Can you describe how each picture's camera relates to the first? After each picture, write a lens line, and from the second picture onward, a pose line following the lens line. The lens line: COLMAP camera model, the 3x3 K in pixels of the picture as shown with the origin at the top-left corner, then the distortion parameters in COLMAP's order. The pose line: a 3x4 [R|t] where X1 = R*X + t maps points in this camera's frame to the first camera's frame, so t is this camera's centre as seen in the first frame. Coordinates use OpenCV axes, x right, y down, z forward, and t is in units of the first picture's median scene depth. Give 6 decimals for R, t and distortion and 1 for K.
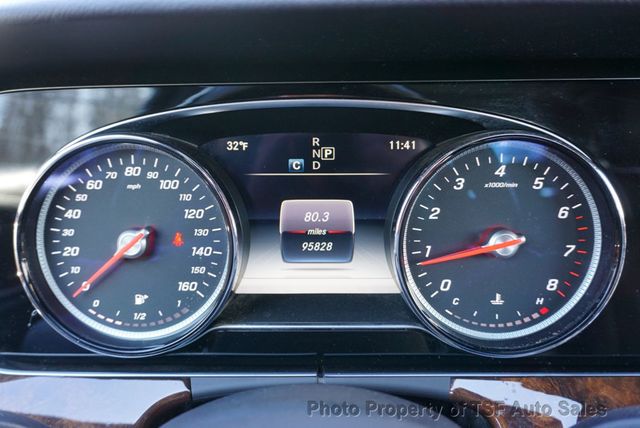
lens RADIAL K [[556.6, 0, 322.3], [0, 556.6, 211.6], [0, 0, 1]] dist [-0.028547, 0.003098]
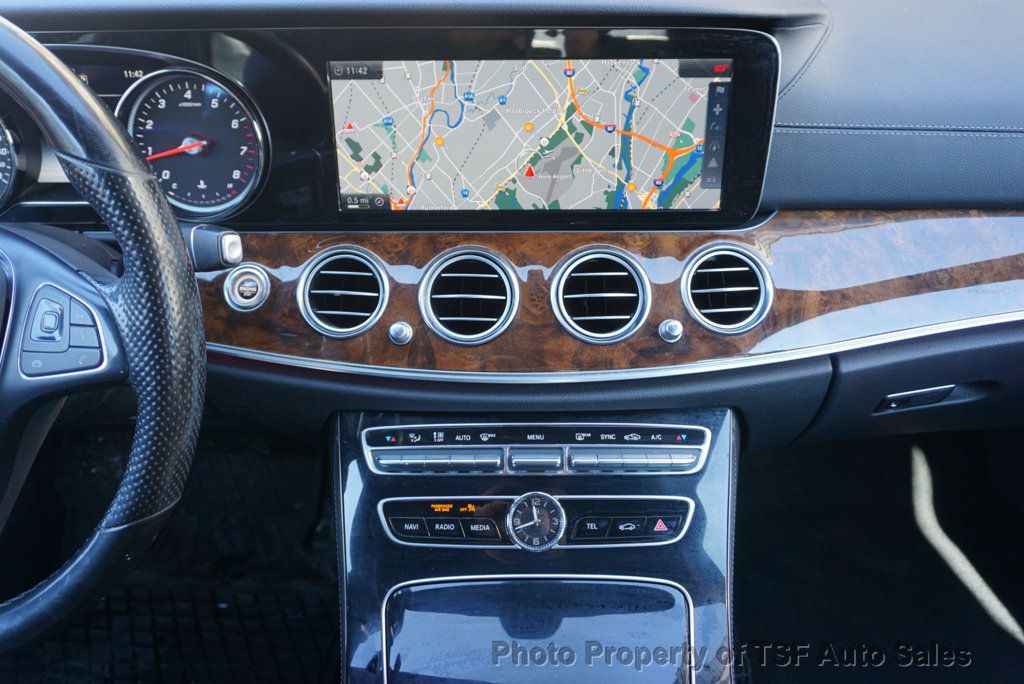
lens RADIAL K [[787.2, 0, 507.2], [0, 787.2, 342.3], [0, 0, 1]] dist [-0.026627, 0.022917]
pose [[0.999958, 0.002662, -0.008721, 1.152645], [-0.000059, 0.958280, 0.285833, -0.036500], [0.009118, -0.285820, 0.958240, -1.122237]]
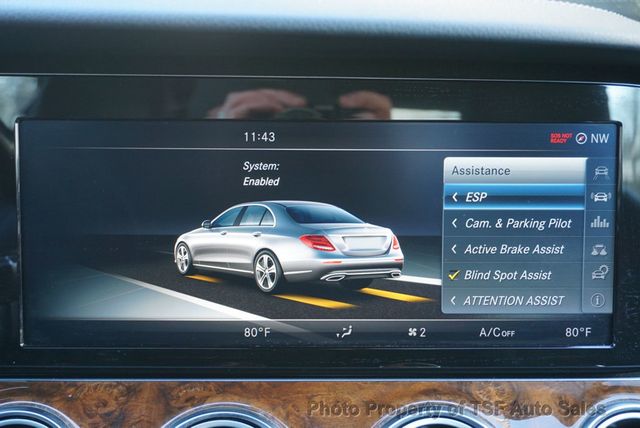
lens RADIAL K [[849.9, 0, 317.7], [0, 849.9, 213.7], [0, 0, 1]] dist [0.006009, 0.000000]
pose [[0.999422, 0.008953, 0.032809, 1.138810], [-0.007932, 0.999484, -0.031140, 0.043210], [-0.033071, 0.030862, 0.998976, -0.478885]]
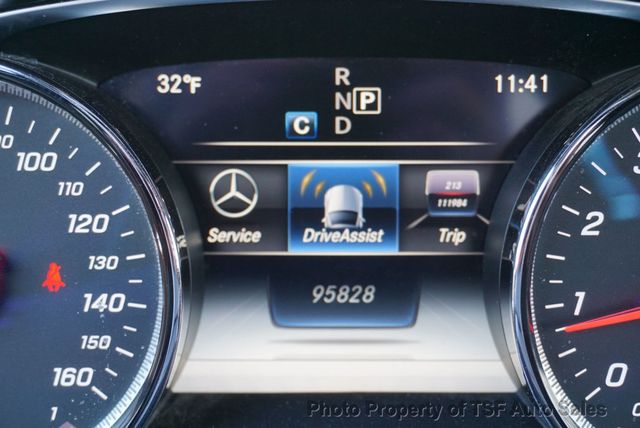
lens RADIAL K [[1026.9, 0, 318.6], [0, 1026.9, 214.5], [0, 0, 1]] dist [0.005050, 0.000000]
pose [[0.999955, 0.002917, 0.009076, -0.041382], [-0.002633, 0.999510, -0.031195, 0.022945], [-0.009162, 0.031170, 0.999472, 0.117918]]
